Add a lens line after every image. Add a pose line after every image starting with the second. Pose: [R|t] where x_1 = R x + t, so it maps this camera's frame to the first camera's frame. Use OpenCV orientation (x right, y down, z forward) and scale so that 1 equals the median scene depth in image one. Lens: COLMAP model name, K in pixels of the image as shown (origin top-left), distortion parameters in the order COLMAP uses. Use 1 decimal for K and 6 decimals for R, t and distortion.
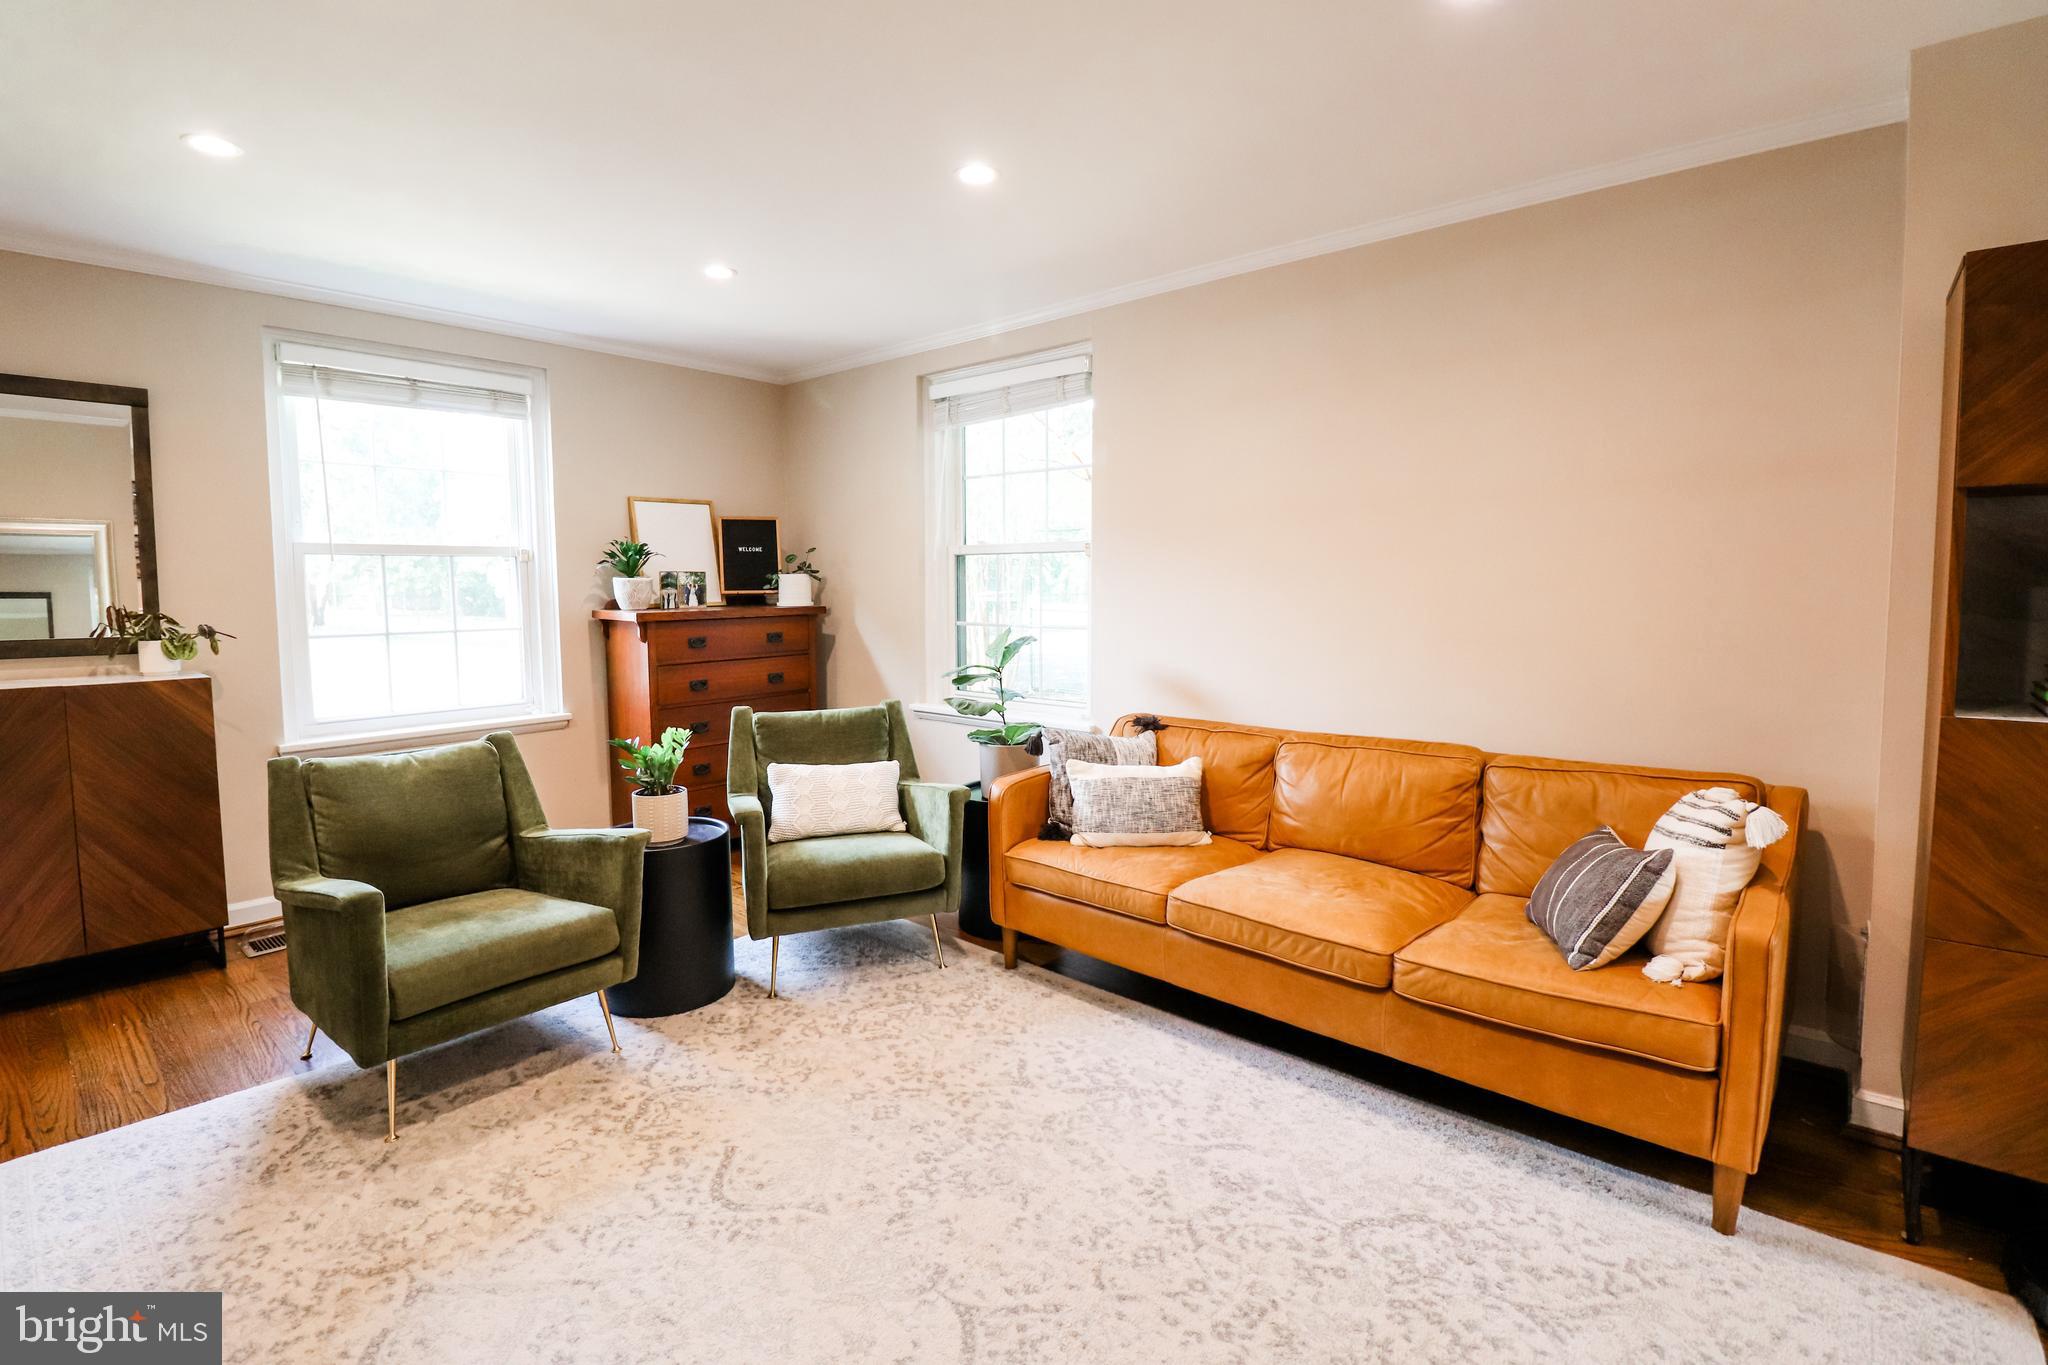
lens RADIAL K [[951.0, 0, 1020.4], [0, 951.0, 648.8], [0, 0, 1]] dist [-0.001554, -0.012859]
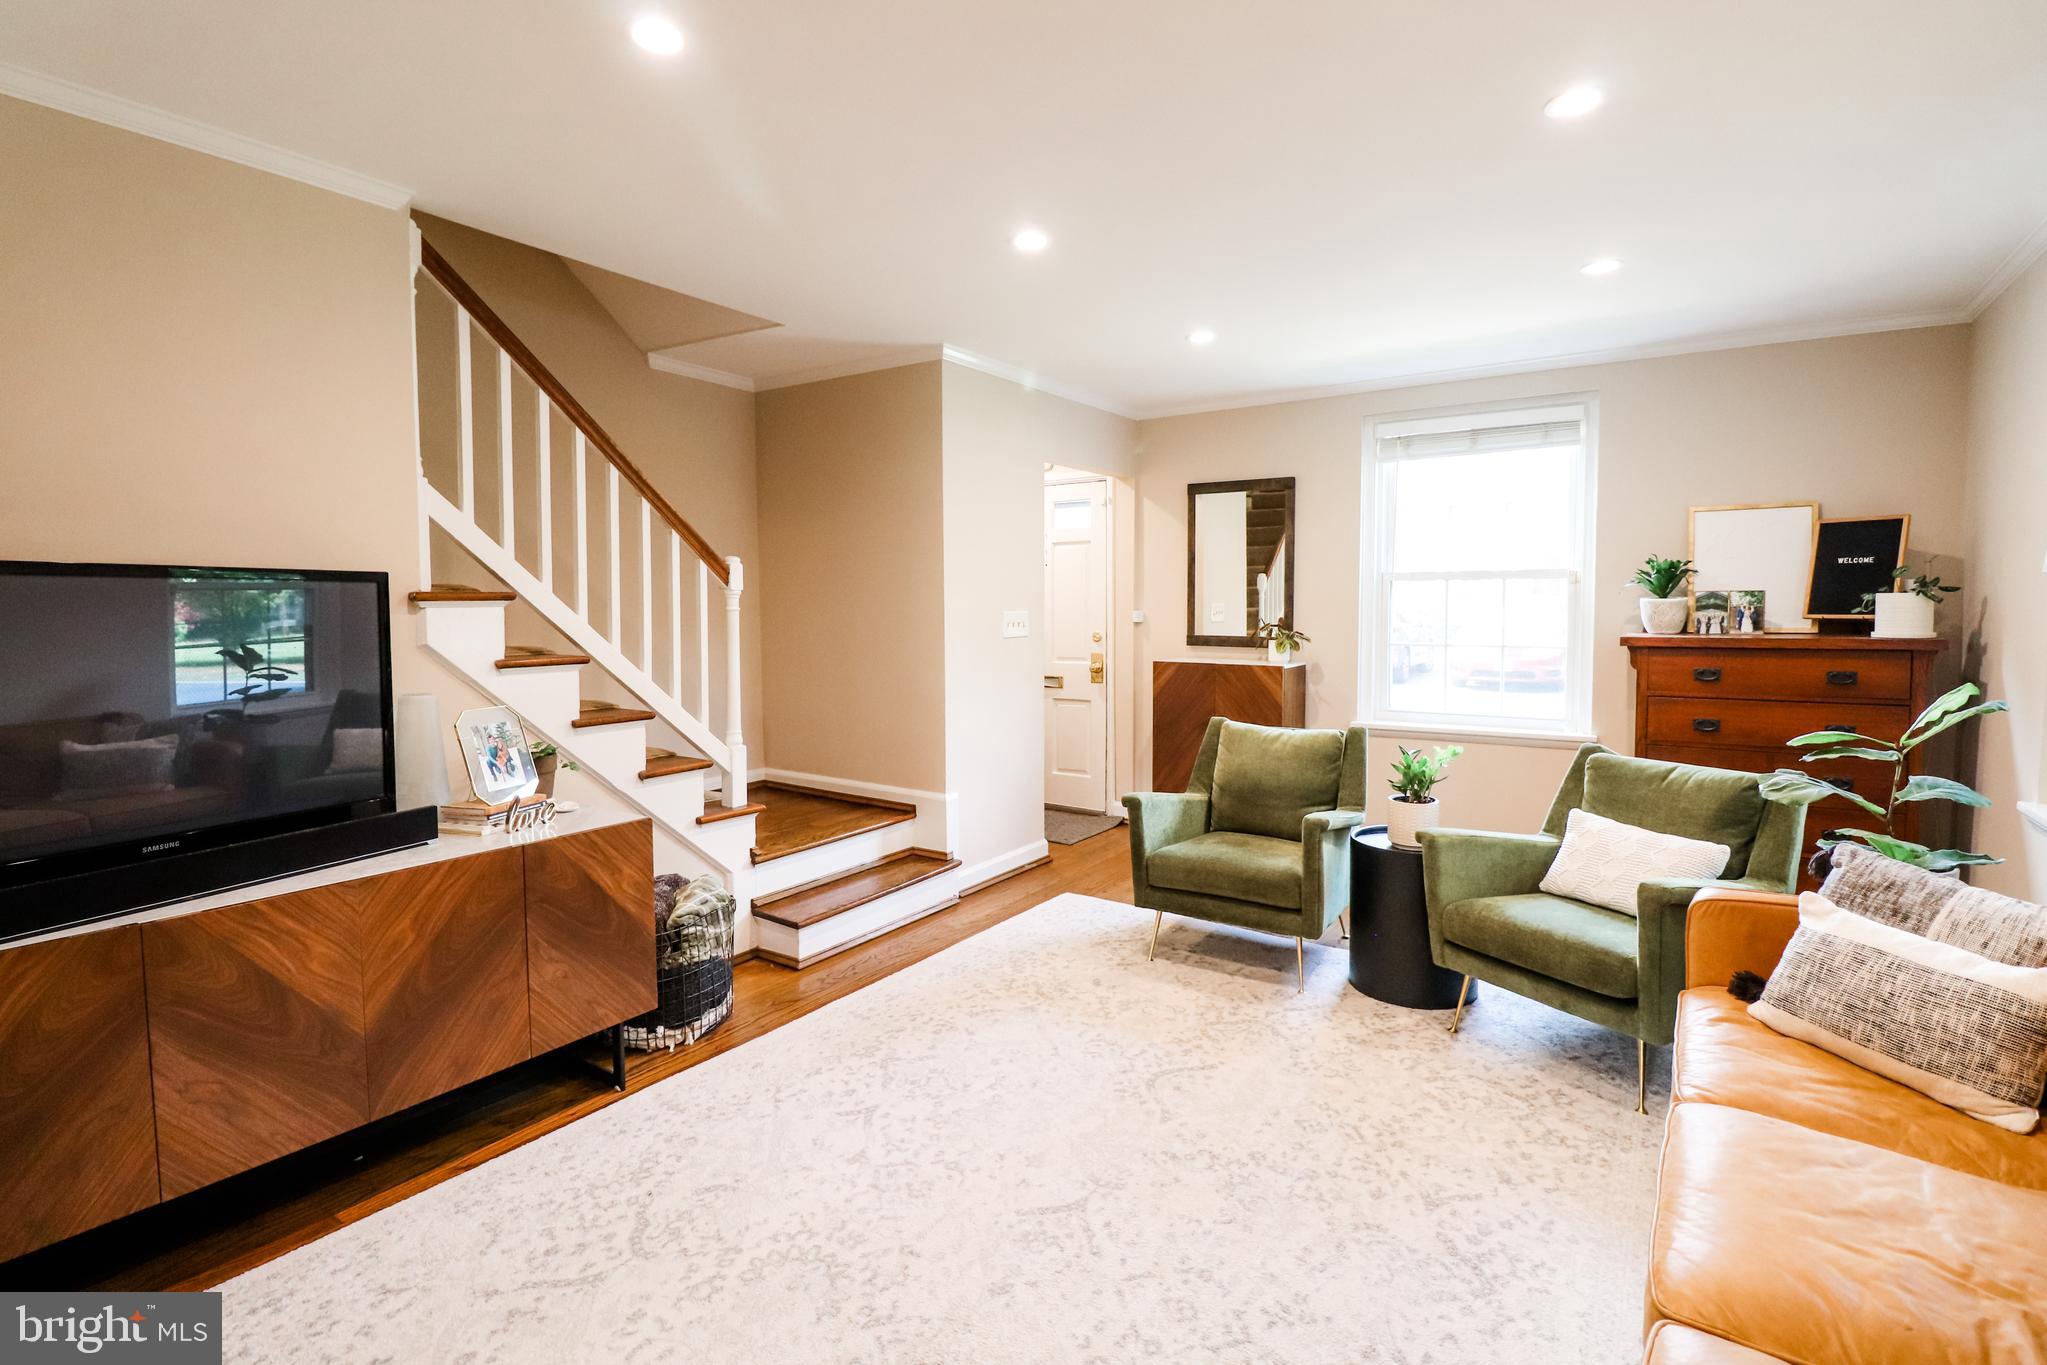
lens RADIAL K [[962.6, 0, 1018.0], [0, 962.6, 653.7], [0, 0, 1]] dist [0.001724, -0.016283]
pose [[0.119941, 0.057714, -0.991102, 0.666984], [-0.066728, 0.996520, 0.049954, -0.041289], [0.990536, 0.060143, 0.123374, 0.428772]]
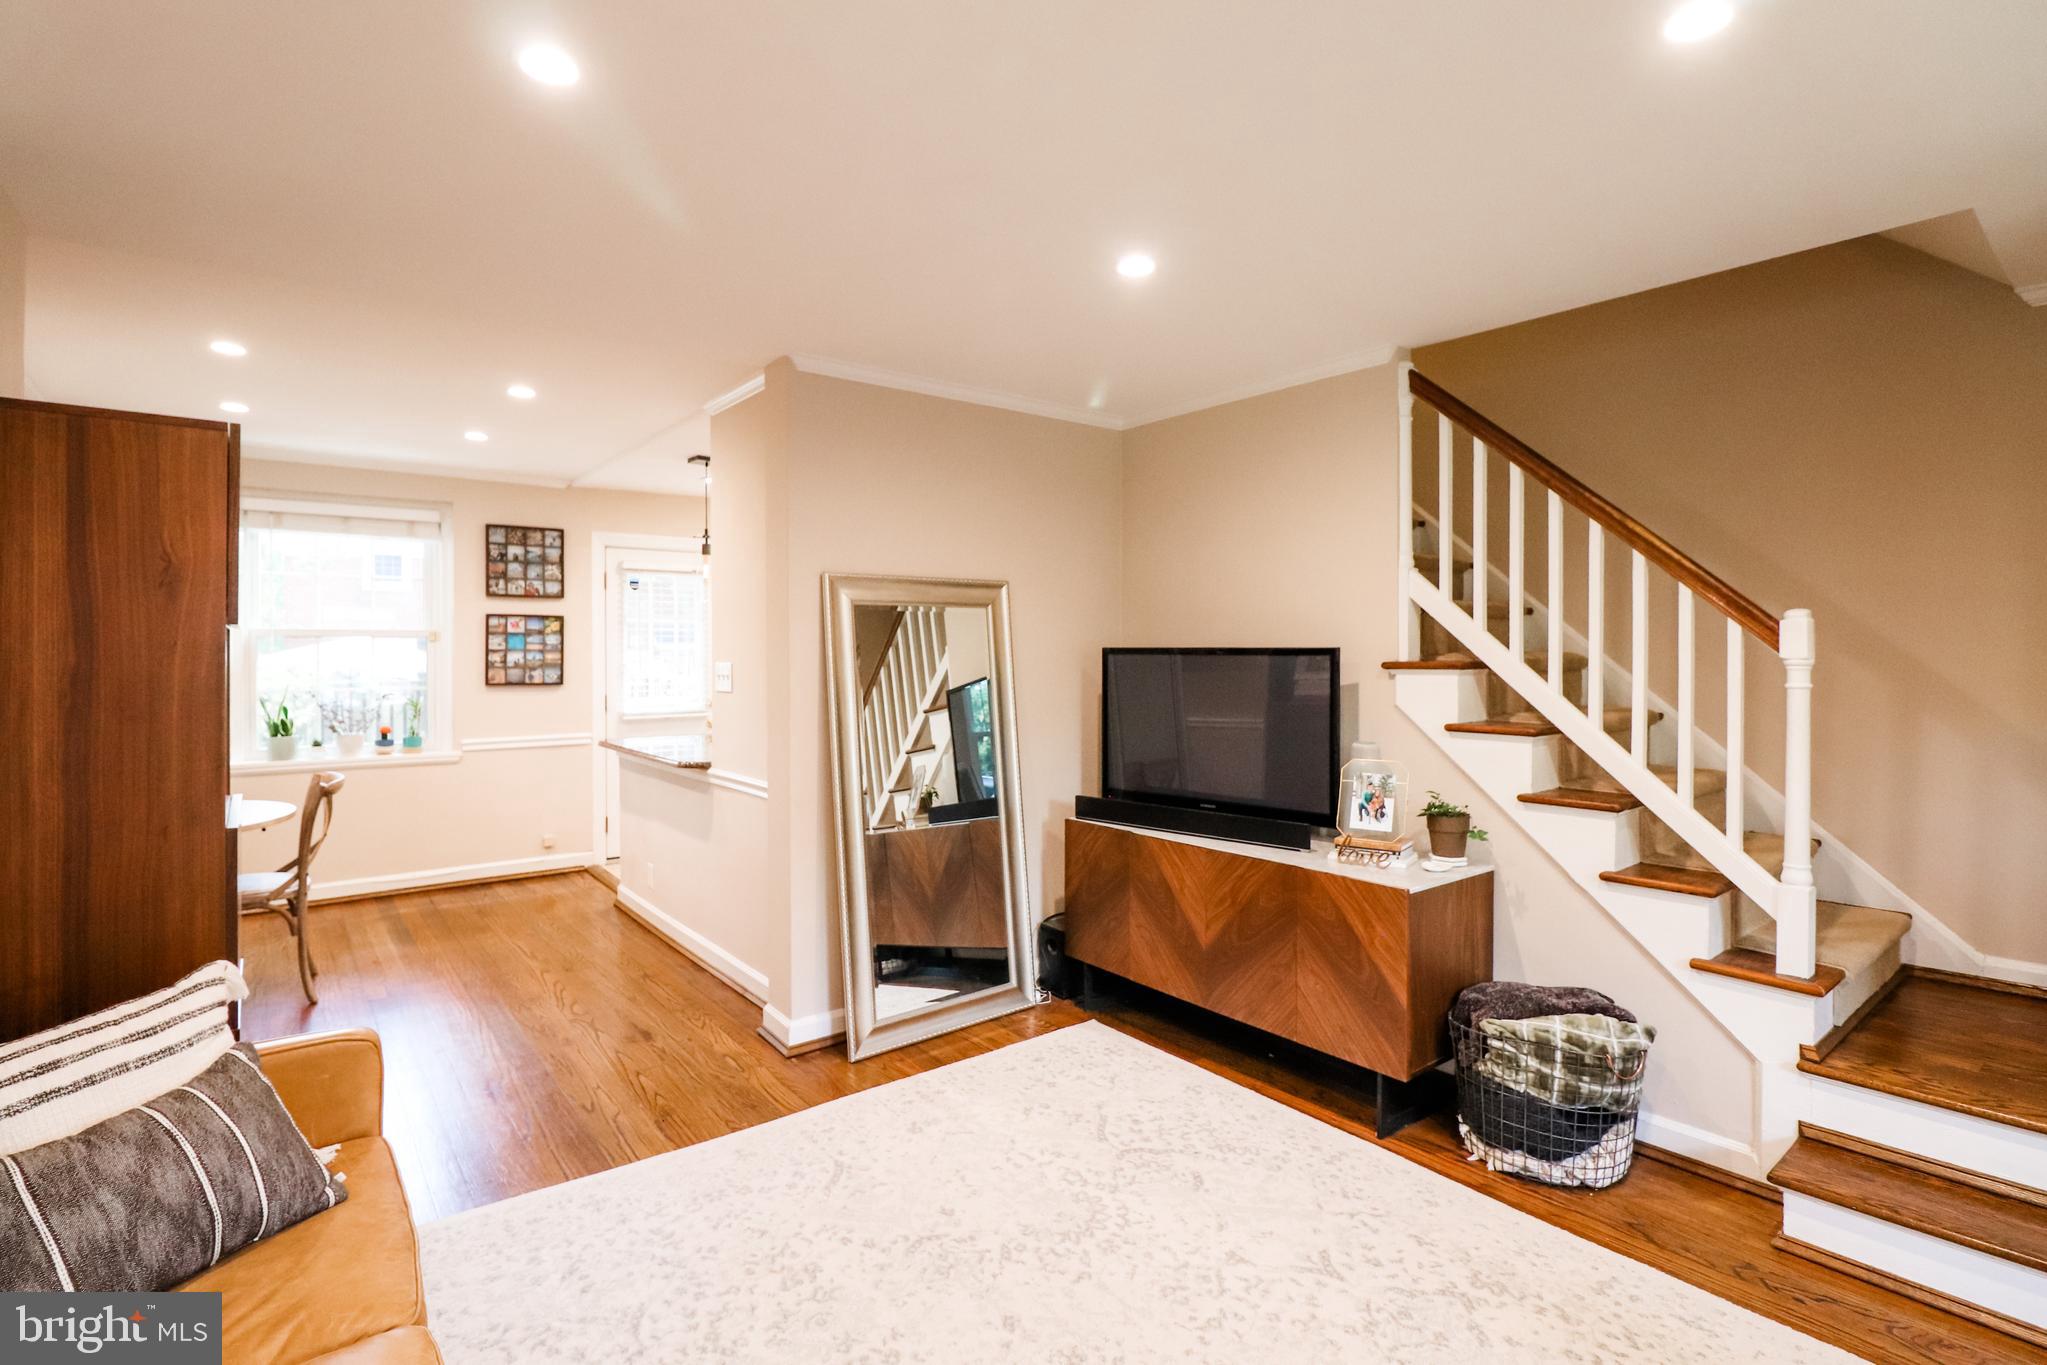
lens RADIAL K [[962.6, 0, 1018.0], [0, 962.6, 653.7], [0, 0, 1]] dist [0.001724, -0.016283]
pose [[-0.983039, 0.008186, 0.183215, -0.087720], [0.021475, 0.997269, 0.070667, -0.116181], [-0.182136, 0.073403, -0.980530, 1.169520]]
